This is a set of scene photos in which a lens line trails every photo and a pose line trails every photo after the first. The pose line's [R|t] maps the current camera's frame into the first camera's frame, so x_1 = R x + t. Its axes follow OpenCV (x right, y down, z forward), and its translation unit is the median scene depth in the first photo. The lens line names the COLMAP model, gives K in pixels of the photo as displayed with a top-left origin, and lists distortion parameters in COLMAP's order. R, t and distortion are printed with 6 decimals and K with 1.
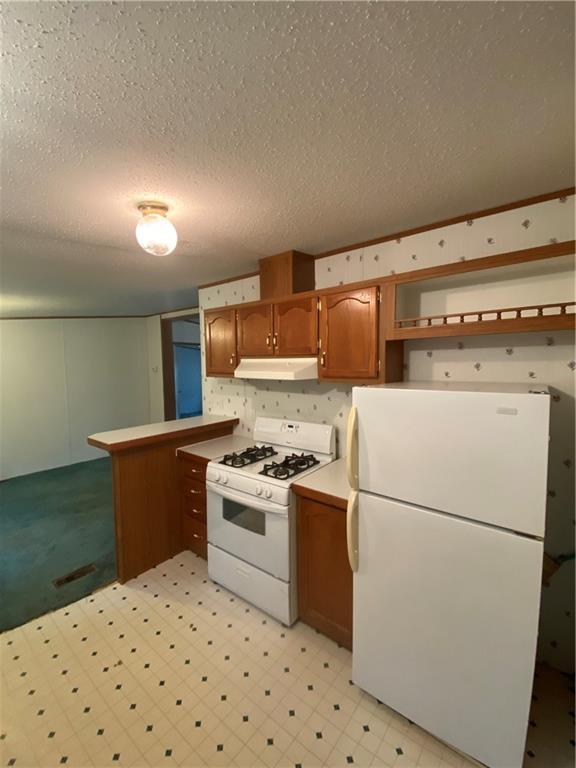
lens RADIAL K [[308.2, 0, 288.0], [0, 308.2, 384.0], [0, 0, 1]] dist [0.029261, -0.029669]
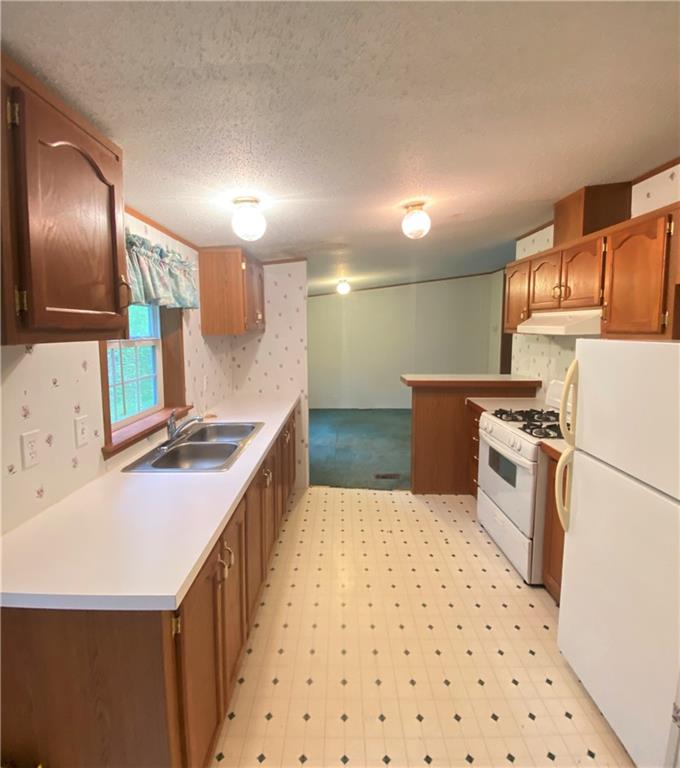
lens RADIAL K [[444.7, 0, 340.0], [0, 444.7, 384.0], [0, 0, 1]] dist [0.000417, -0.036889]
pose [[0.581376, 0.102898, -0.807102, 0.686097], [-0.058815, 0.994691, 0.084448, 0.058441], [0.811506, -0.001626, 0.584342, -0.294207]]
